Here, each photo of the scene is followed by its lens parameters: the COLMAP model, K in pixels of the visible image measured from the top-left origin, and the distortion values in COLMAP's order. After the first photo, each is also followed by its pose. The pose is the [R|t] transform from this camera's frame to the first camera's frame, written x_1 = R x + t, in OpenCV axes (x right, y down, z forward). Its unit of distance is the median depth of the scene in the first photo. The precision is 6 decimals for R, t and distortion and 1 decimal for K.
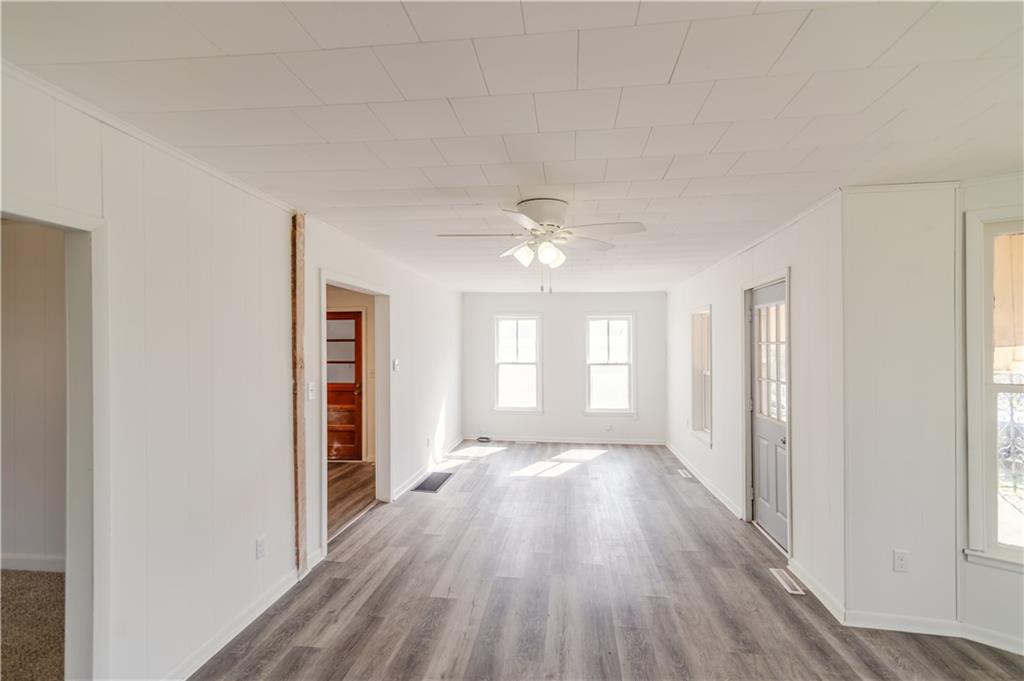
lens RADIAL K [[472.2, 0, 516.4], [0, 472.2, 343.6], [0, 0, 1]] dist [0.012949, -0.000558]
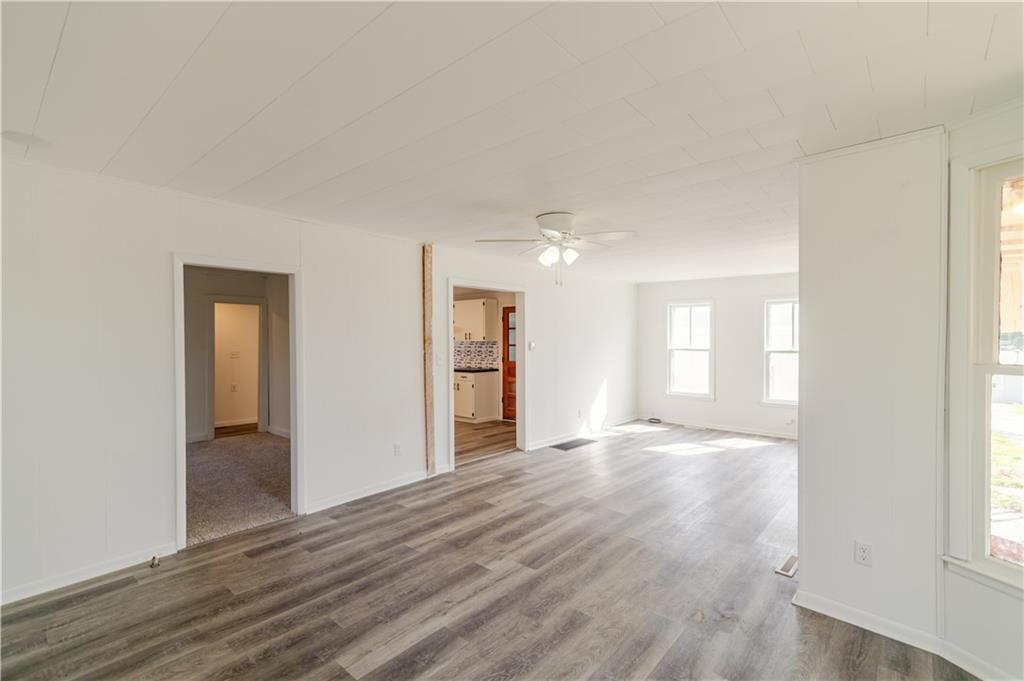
lens RADIAL K [[466.1, 0, 516.0], [0, 466.1, 344.1], [0, 0, 1]] dist [0.012800, 0.000054]
pose [[0.827150, 0.007437, -0.561932, 0.582603], [0.002860, 0.999844, 0.017442, 0.024972], [0.561974, -0.016035, 0.826999, -0.097126]]
